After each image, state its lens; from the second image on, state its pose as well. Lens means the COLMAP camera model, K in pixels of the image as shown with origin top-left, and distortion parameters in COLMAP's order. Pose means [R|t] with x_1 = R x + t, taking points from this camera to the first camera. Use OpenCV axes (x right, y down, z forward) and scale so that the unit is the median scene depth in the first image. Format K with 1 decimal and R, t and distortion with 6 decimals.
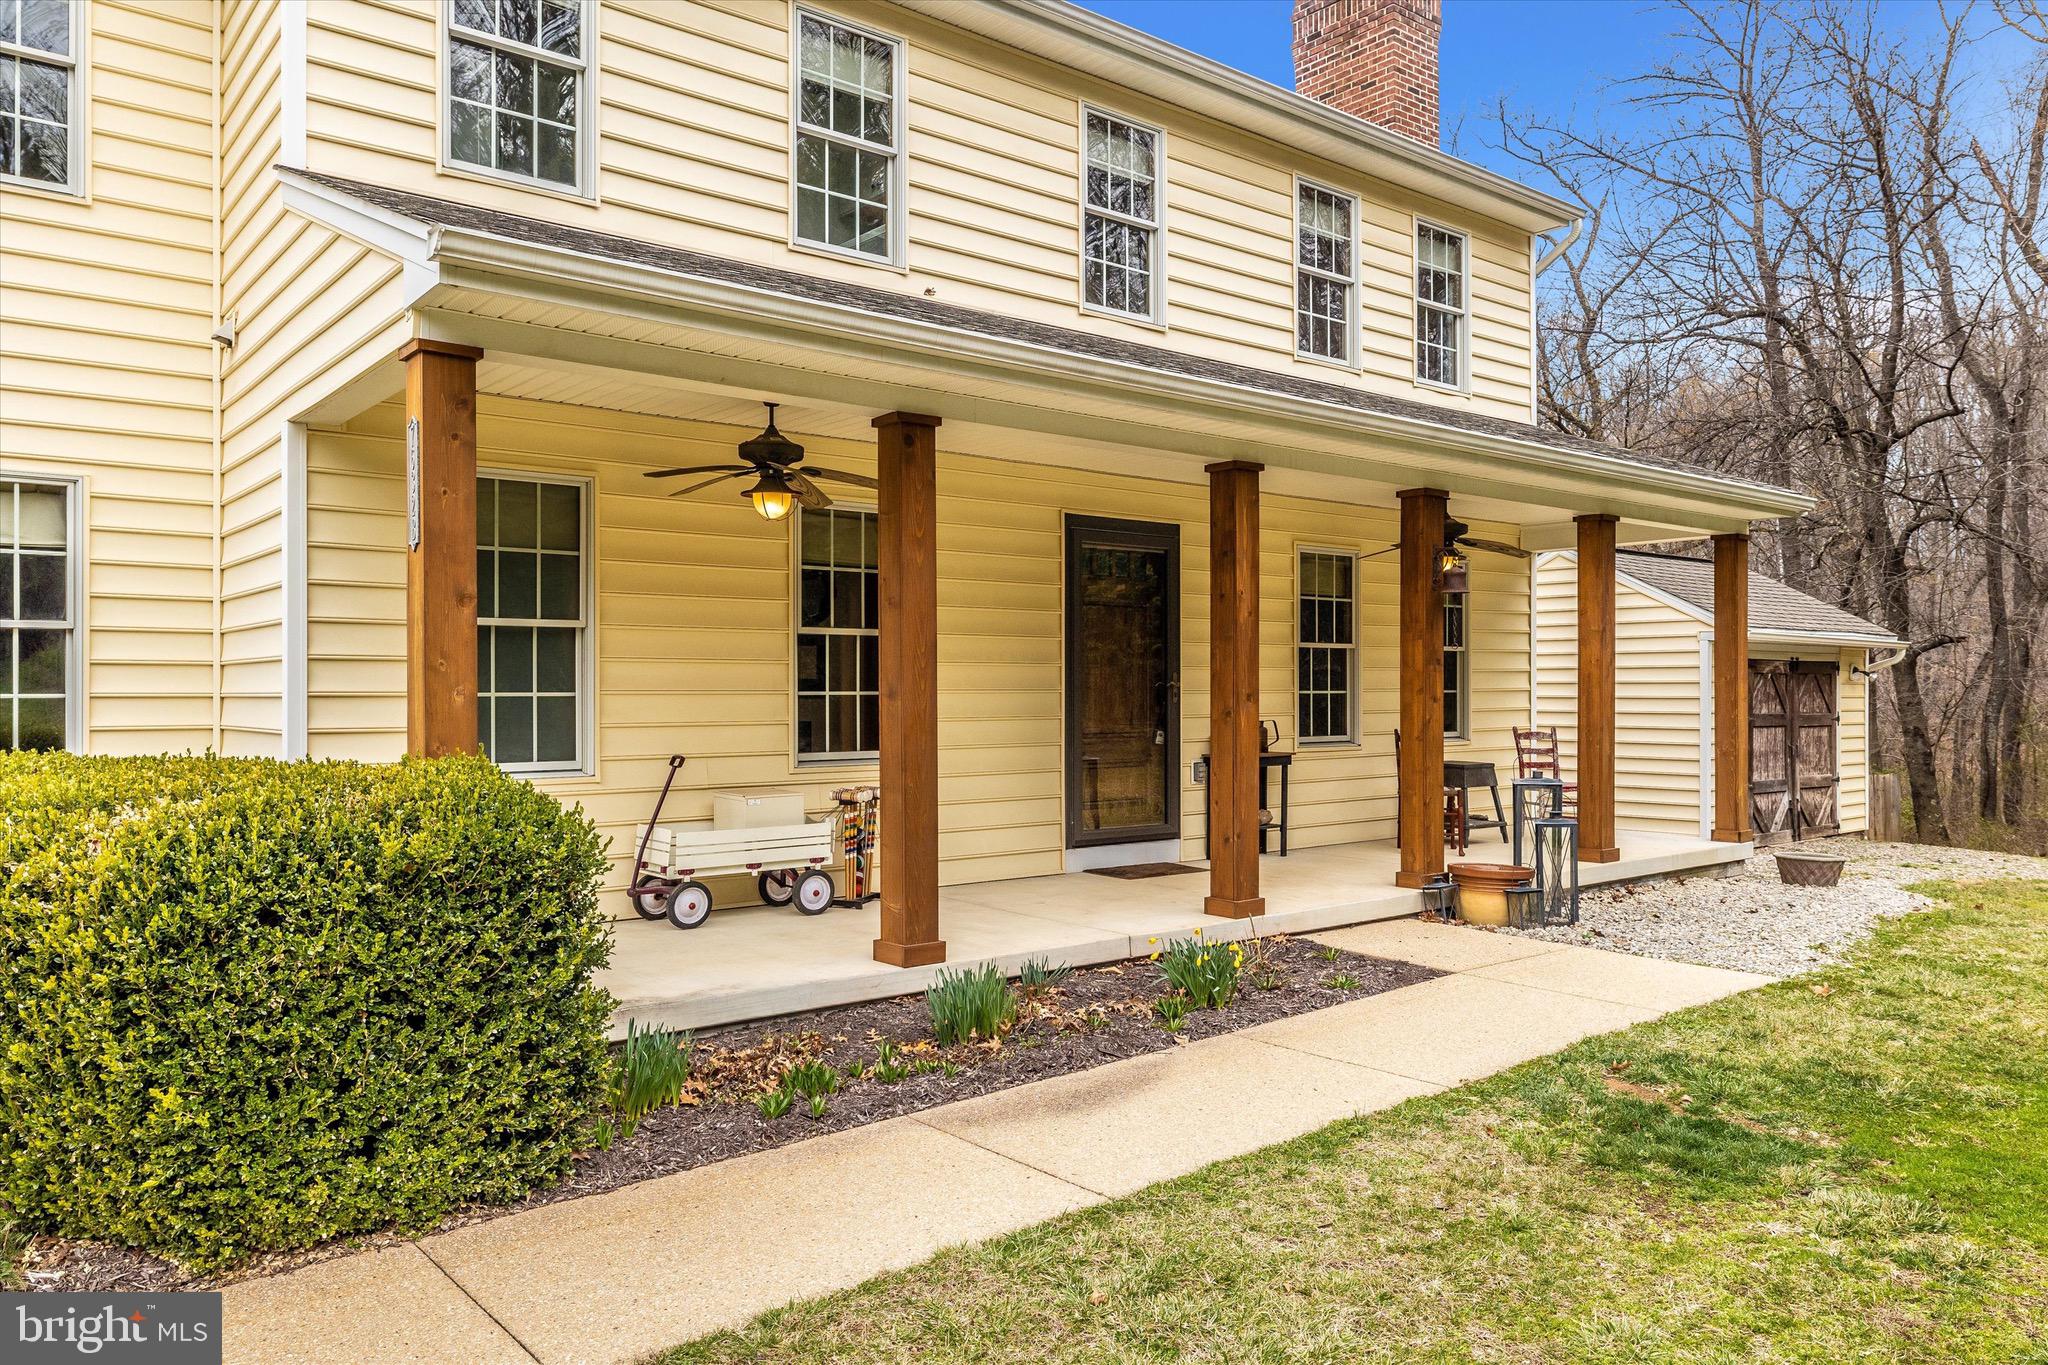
lens RADIAL K [[1429.2, 0, 1024.2], [0, 1429.2, 684.2], [0, 0, 1]] dist [-0.004375, 0.001332]
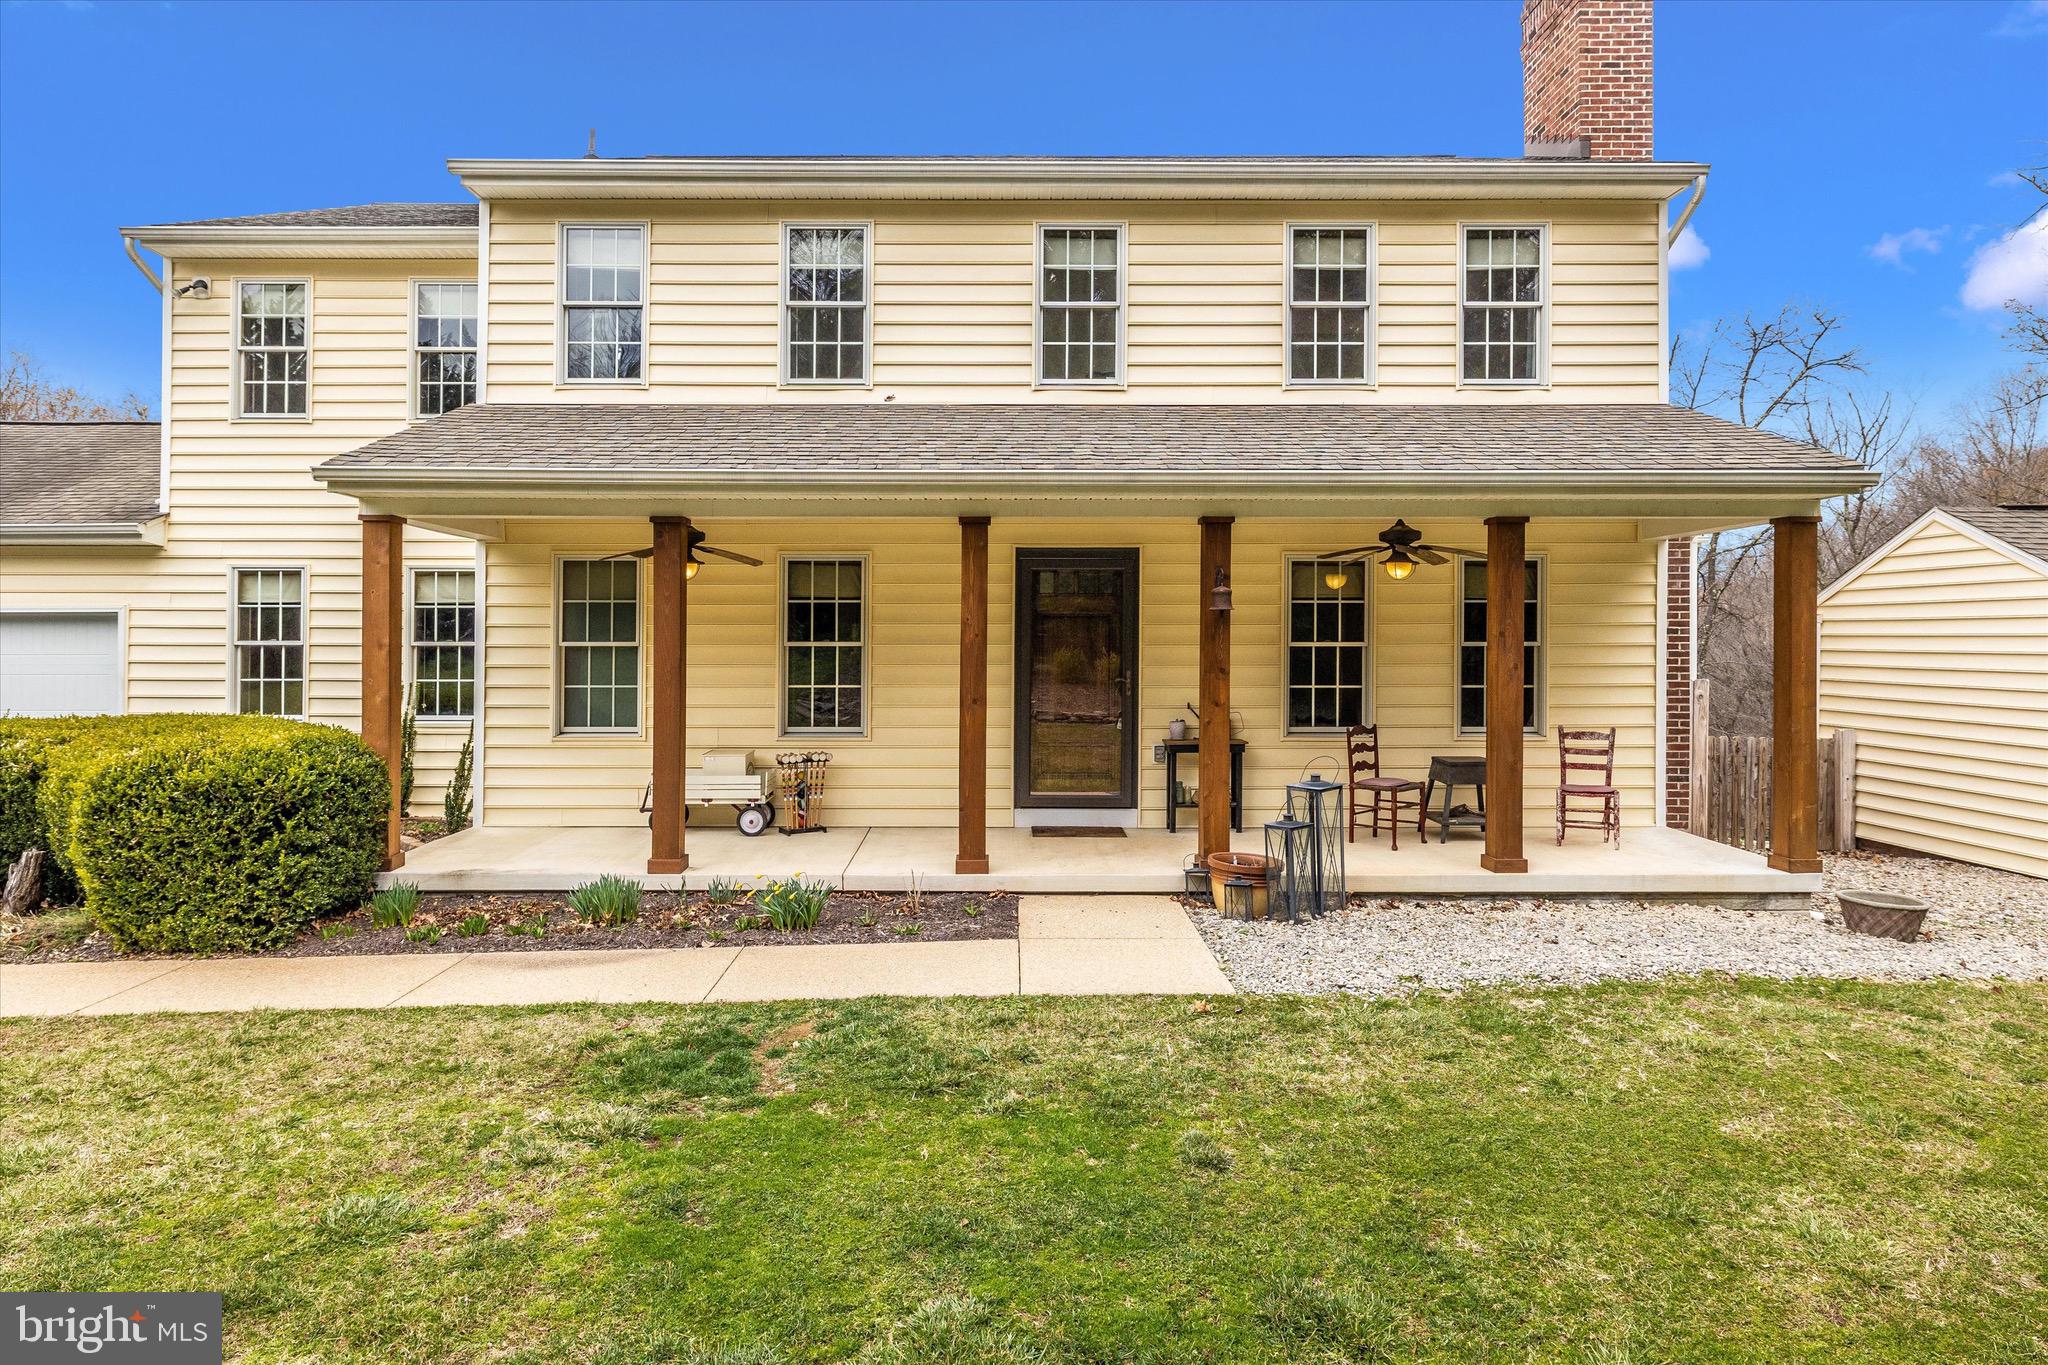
lens RADIAL K [[840.4, 0, 1024.1], [0, 840.4, 682.7], [0, 0, 1]] dist [0.004493, 0.000007]
pose [[0.777221, 0.000930, -0.629227, 0.420325], [0.000767, 0.999997, 0.002426, 0.000422], [0.629228, -0.002369, 0.777217, 0.342046]]
